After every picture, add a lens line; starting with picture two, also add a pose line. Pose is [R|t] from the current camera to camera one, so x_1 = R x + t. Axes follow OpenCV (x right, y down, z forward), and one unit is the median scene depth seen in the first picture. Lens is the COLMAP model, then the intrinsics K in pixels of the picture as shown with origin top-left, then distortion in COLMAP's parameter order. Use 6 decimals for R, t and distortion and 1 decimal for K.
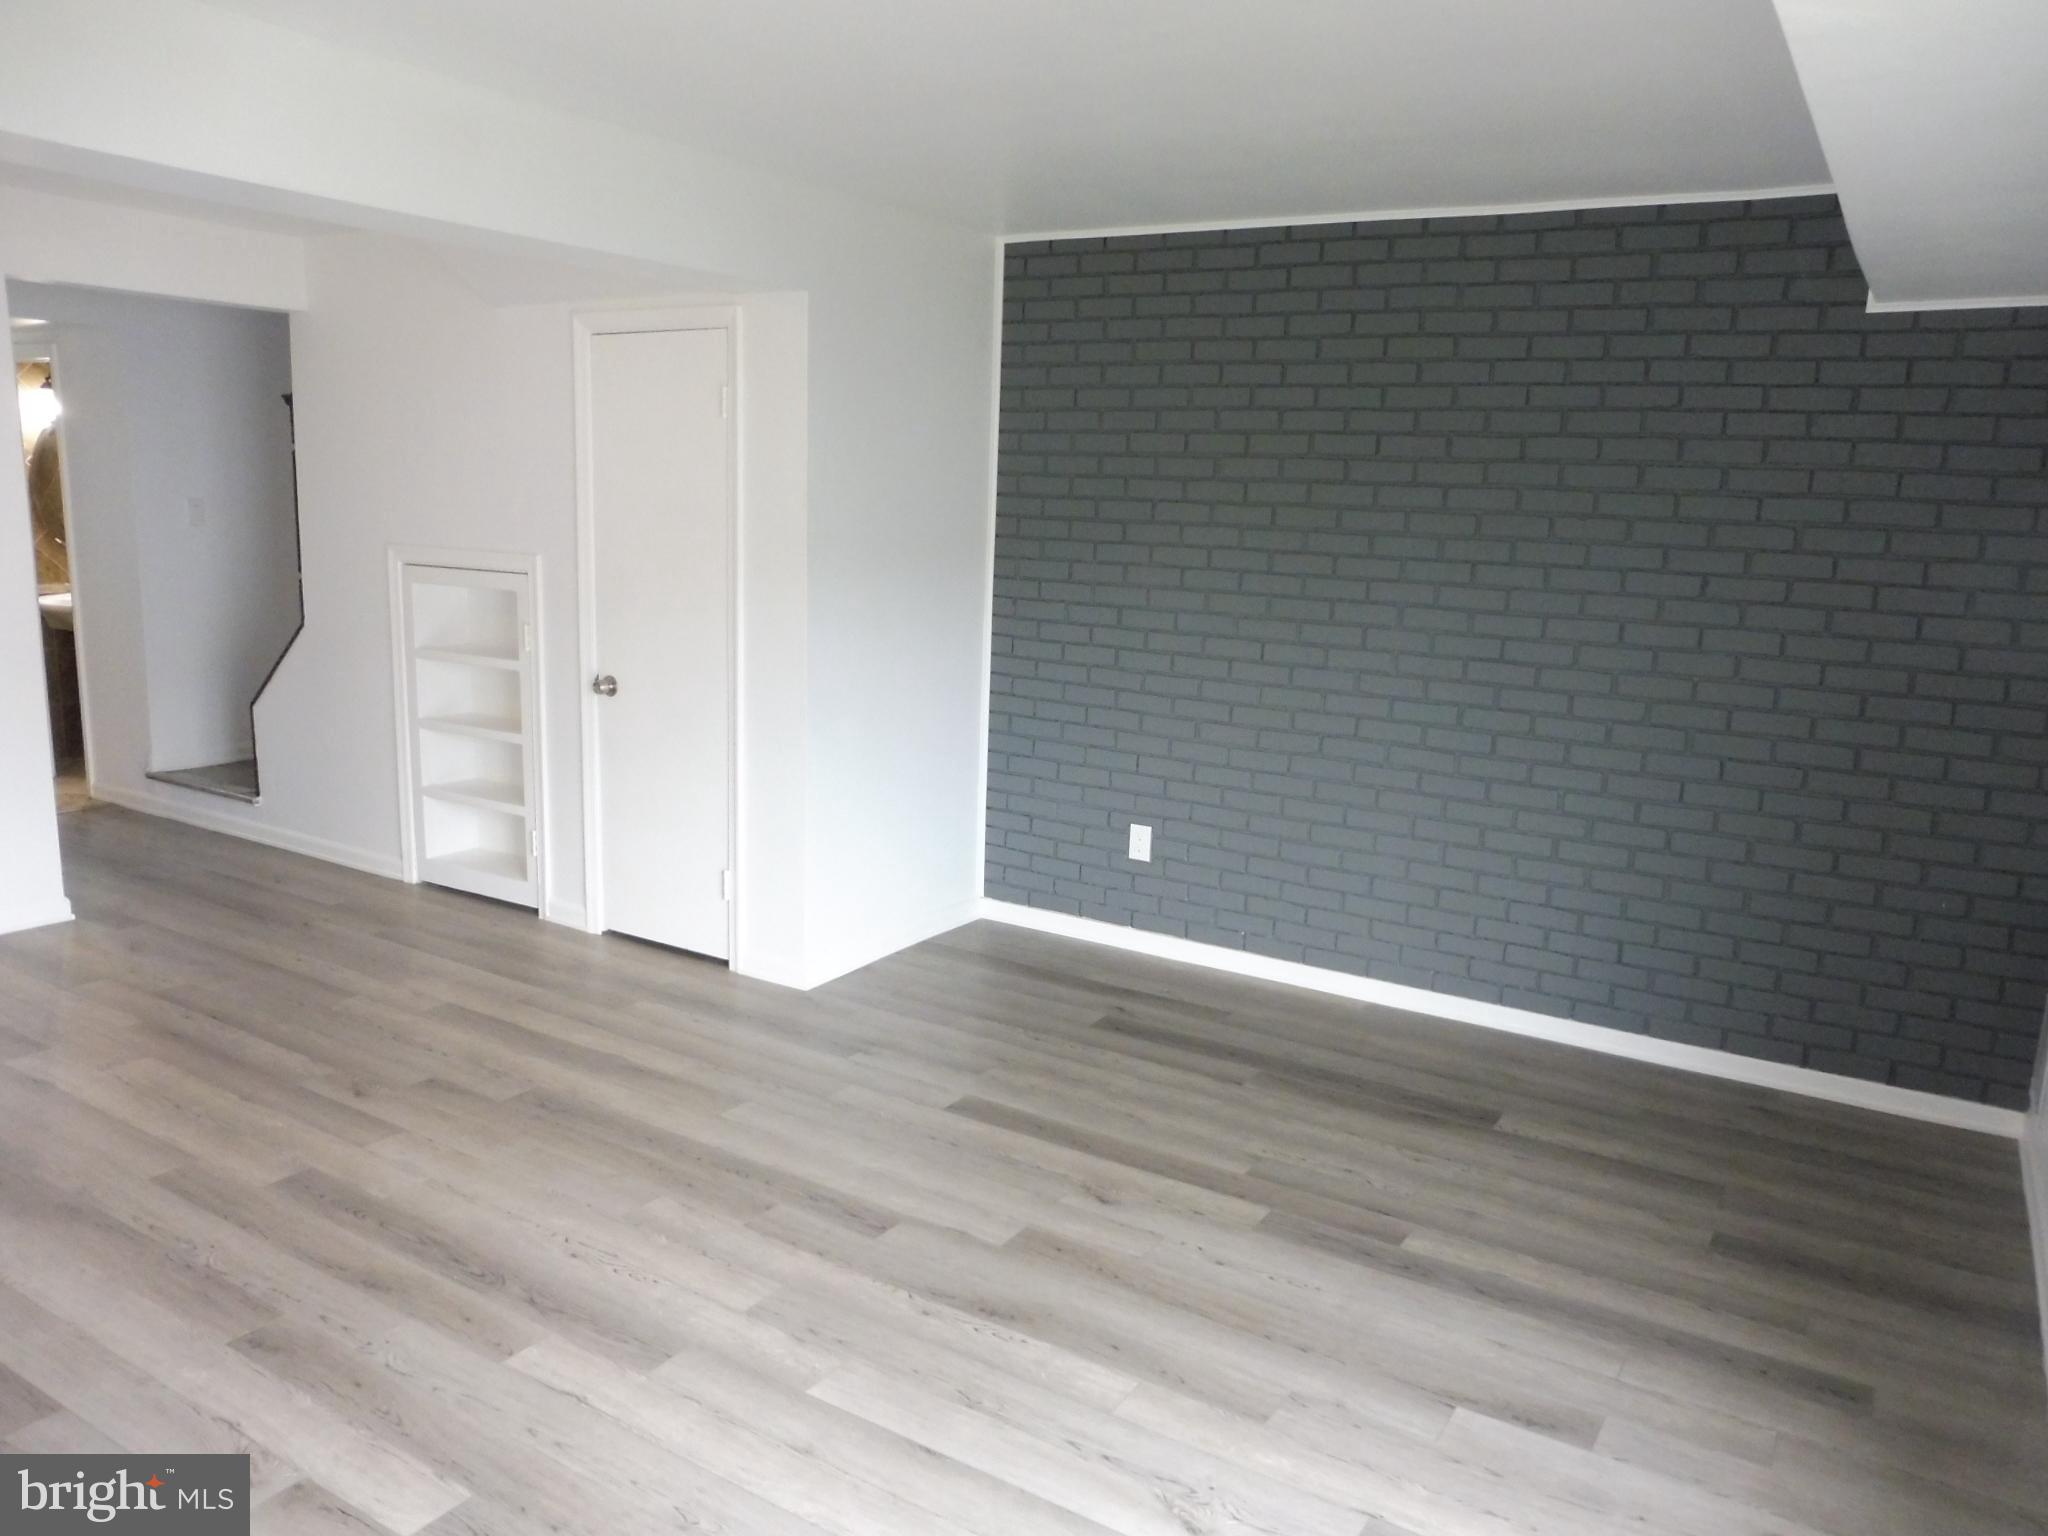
lens RADIAL K [[1474.3, 0, 1024.0], [0, 1474.3, 768.0], [0, 0, 1]] dist [-0.028619, -0.006315]
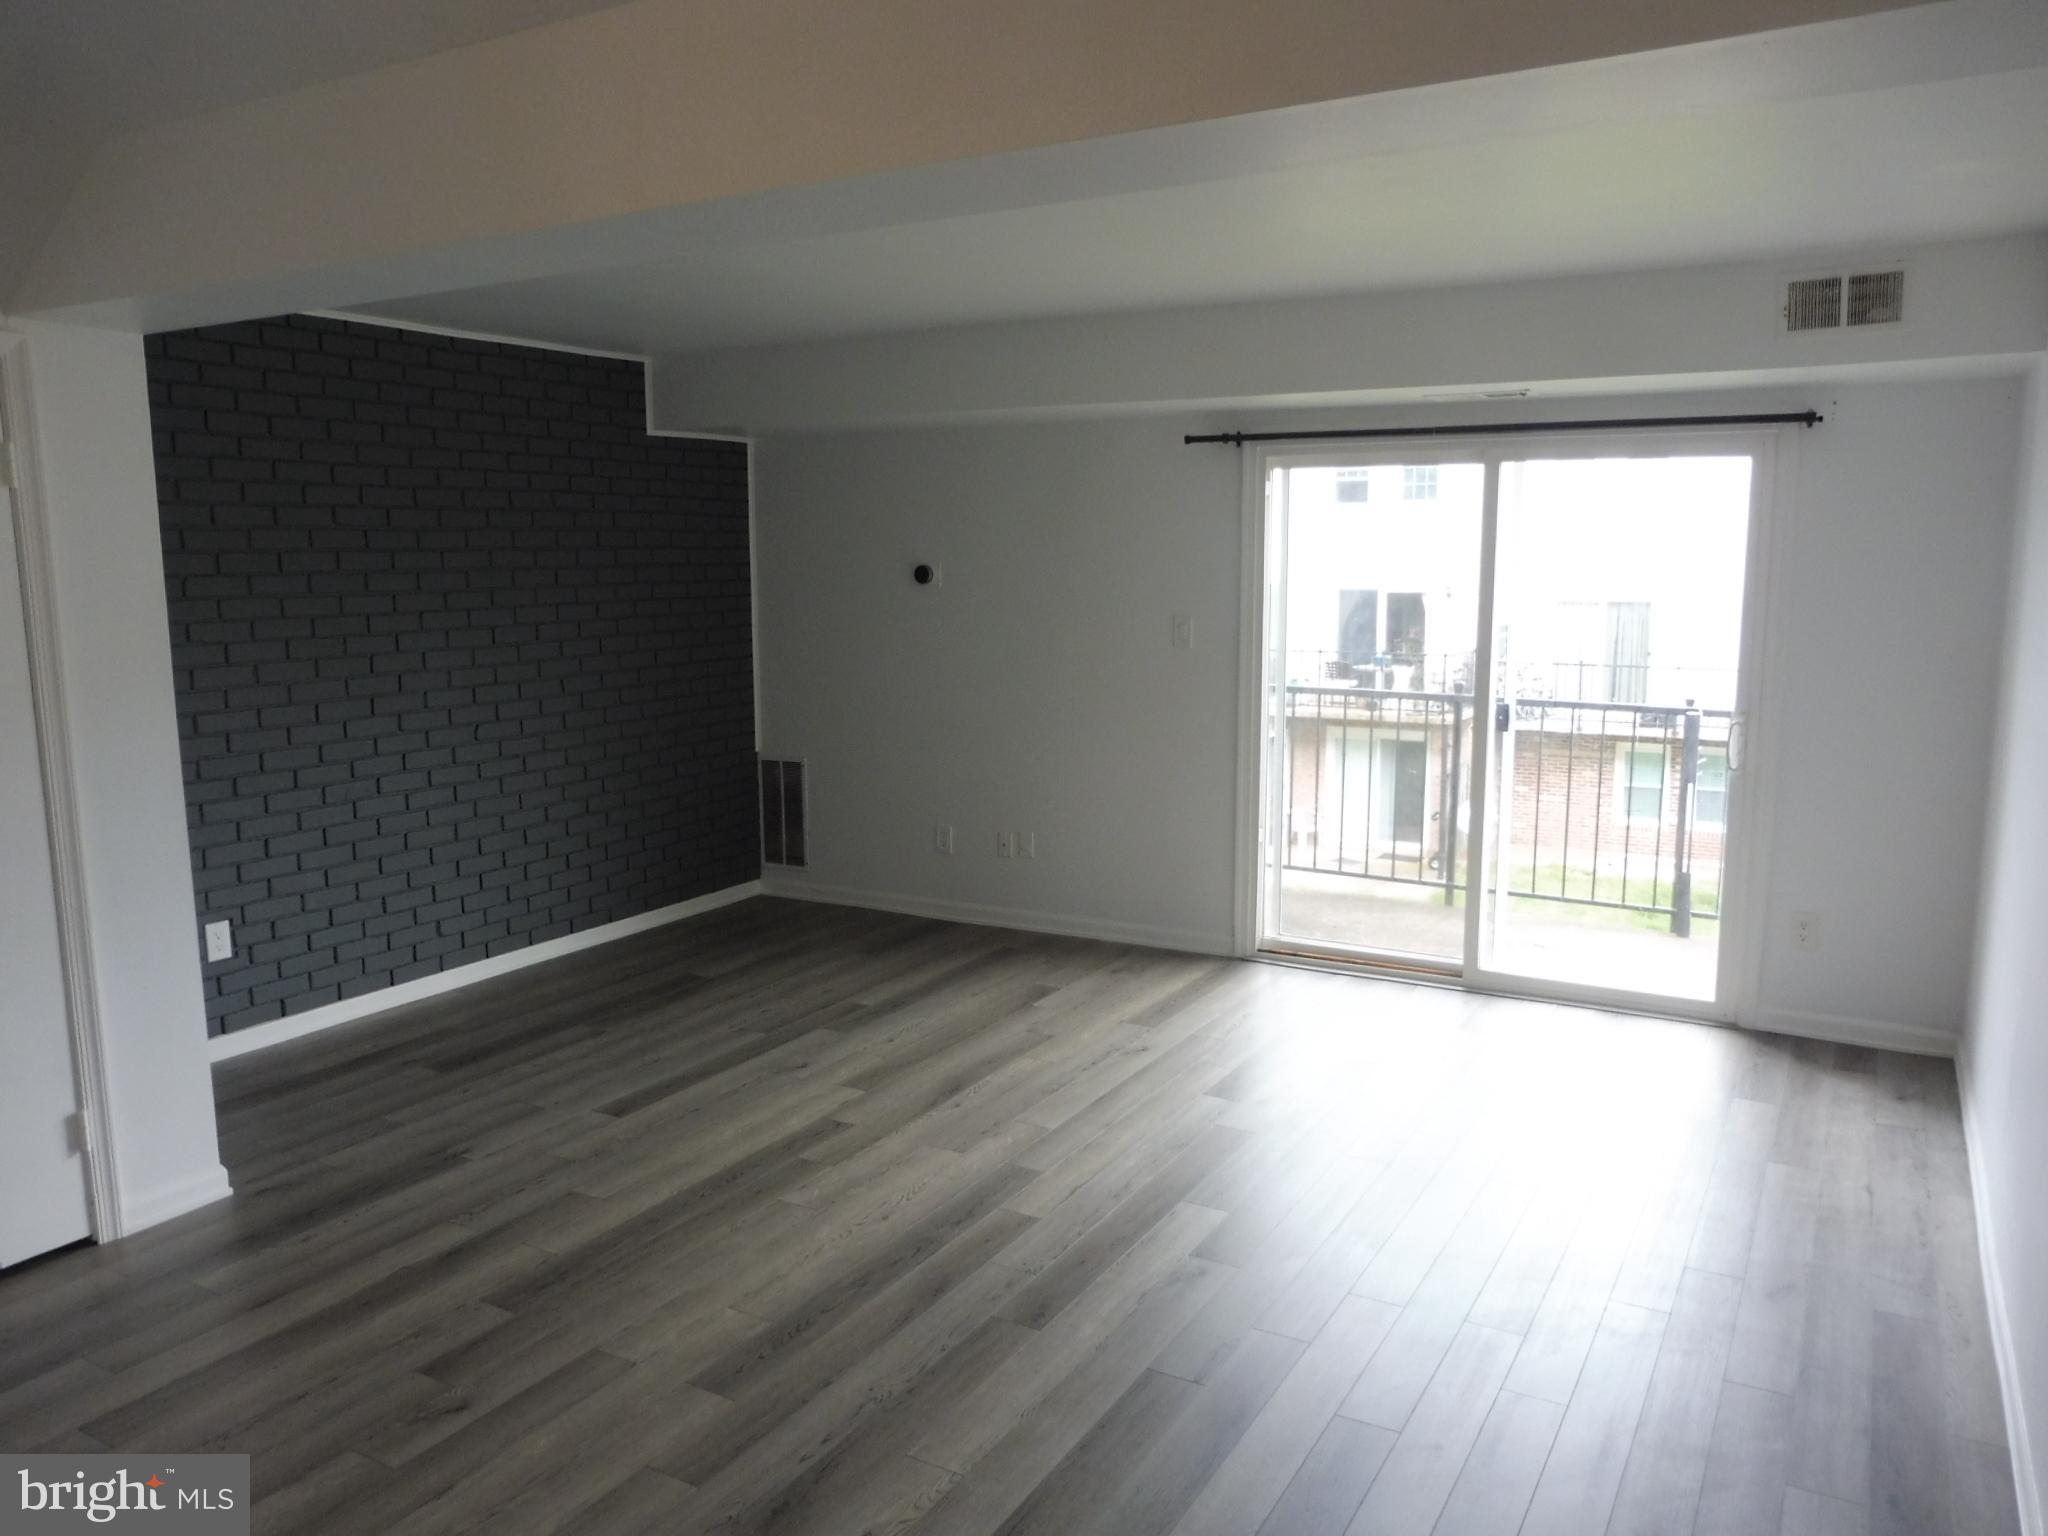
lens RADIAL K [[1488.3, 0, 1024.0], [0, 1488.3, 768.0], [0, 0, 1]] dist [-0.033324, -0.001813]
pose [[-0.036158, -0.175421, 0.983829, -0.973182], [0.193899, 0.964533, 0.179107, -0.142883], [-0.980355, 0.197239, -0.000861, 0.560834]]
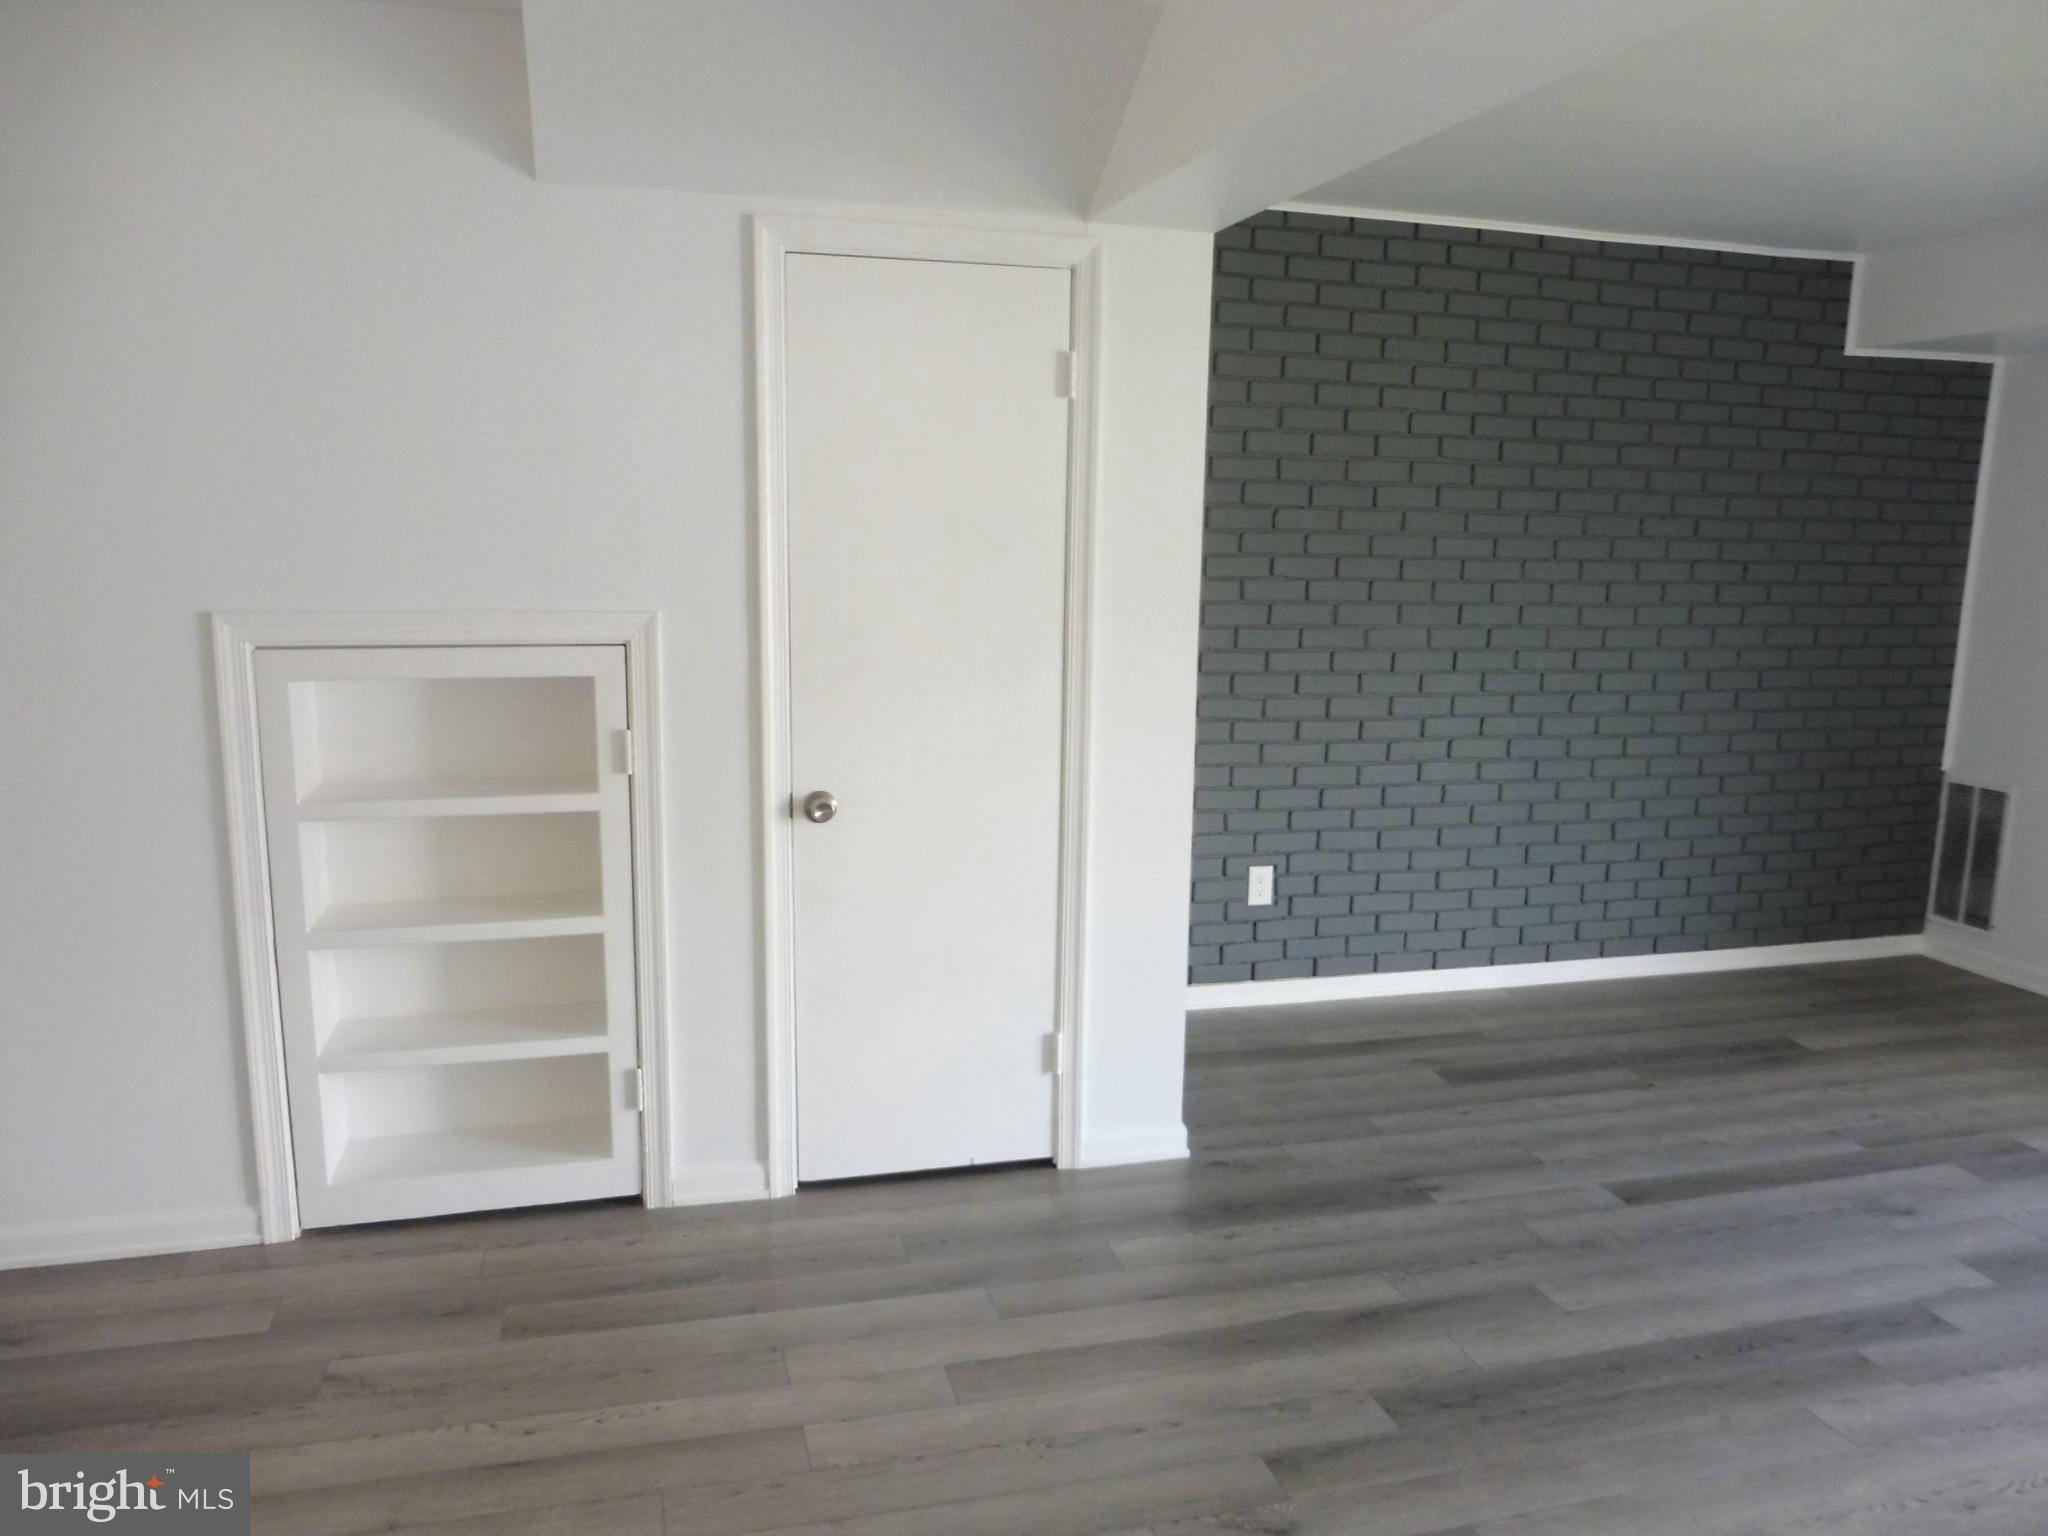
lens RADIAL K [[1488.3, 0, 1024.0], [0, 1488.3, 768.0], [0, 0, 1]] dist [-0.033324, -0.001813]
pose [[0.675973, -0.141245, 0.723263, -0.777460], [0.140849, 0.988130, 0.061331, -0.112752], [-0.723340, 0.060413, 0.687844, 0.554120]]
